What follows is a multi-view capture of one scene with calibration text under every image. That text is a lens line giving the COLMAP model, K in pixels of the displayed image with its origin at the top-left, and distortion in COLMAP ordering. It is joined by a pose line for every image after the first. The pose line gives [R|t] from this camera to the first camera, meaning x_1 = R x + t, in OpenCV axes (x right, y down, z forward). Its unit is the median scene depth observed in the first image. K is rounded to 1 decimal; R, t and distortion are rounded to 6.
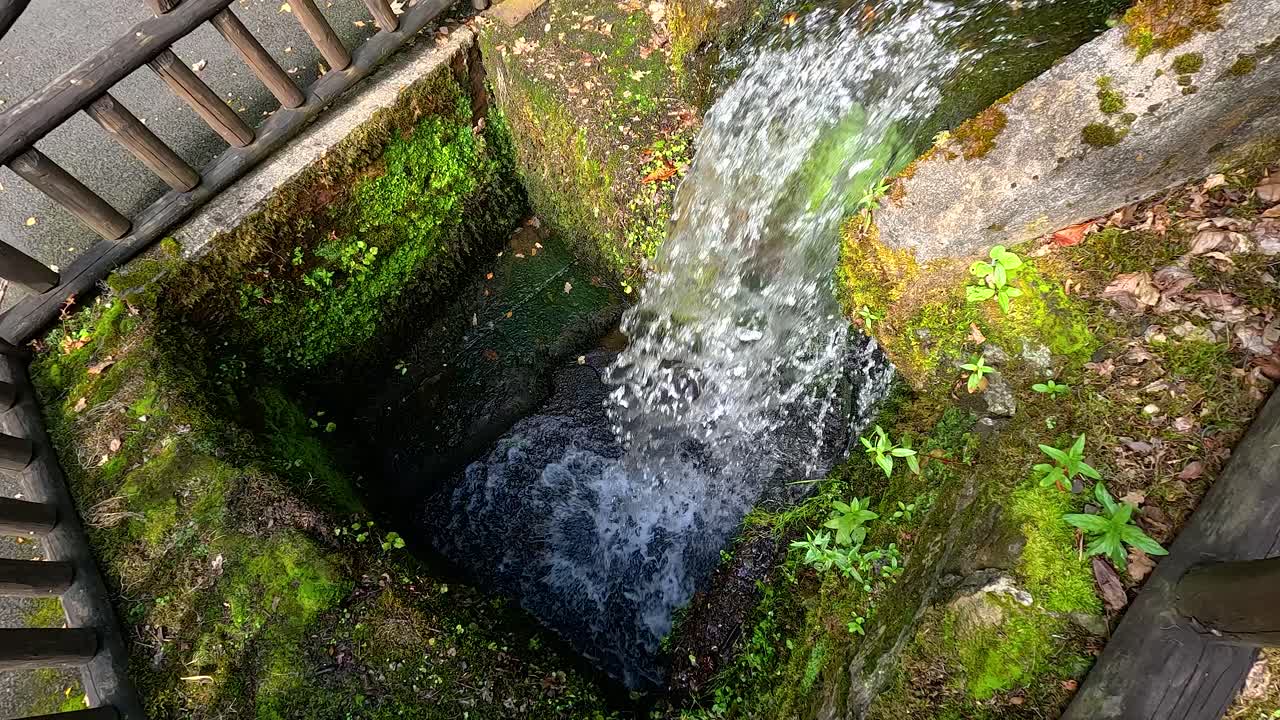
lens RADIAL K [[665.7, 0, 638.0], [0, 665.7, 358.5], [0, 0, 1]] dist [-0.000684, 0.000292]
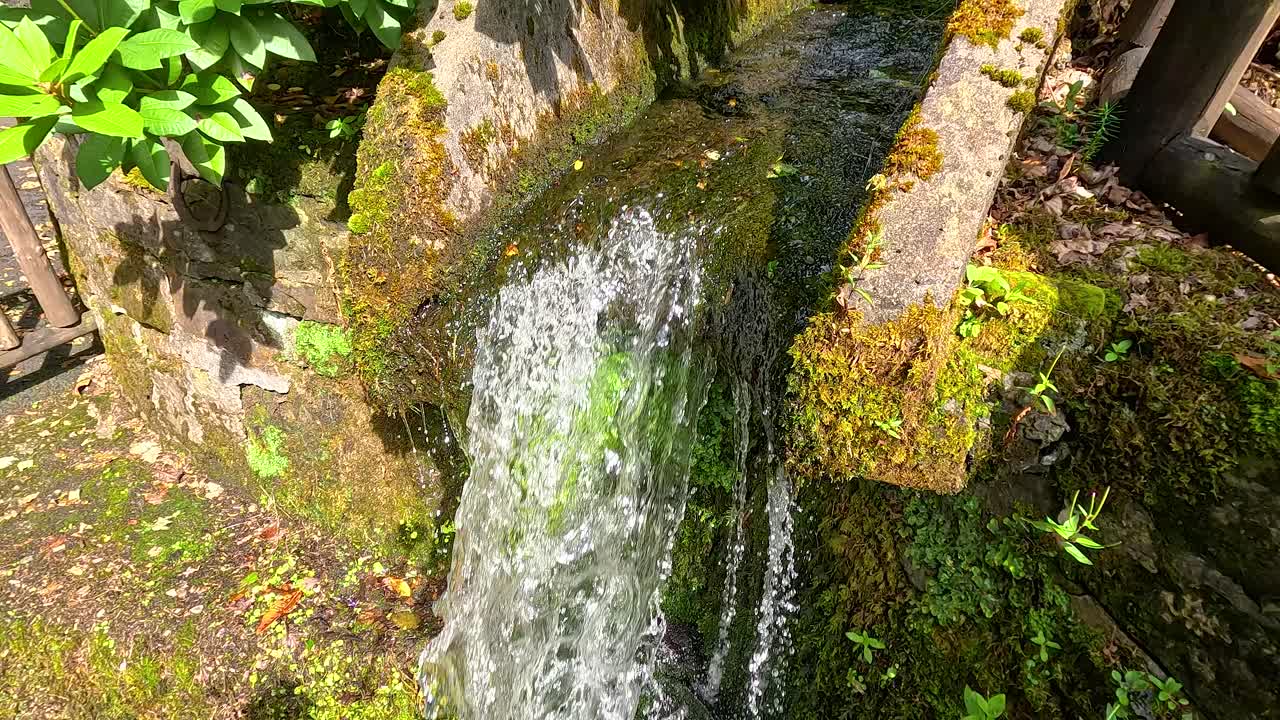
lens RADIAL K [[665.7, 0, 643.2], [0, 665.7, 364.2], [0, 0, 1]] dist [-0.000684, 0.000292]
pose [[0.632199, -0.262487, 0.728989, -0.157807], [0.628017, 0.724639, -0.283713, -0.030754], [-0.453782, 0.637180, 0.622963, 0.242845]]
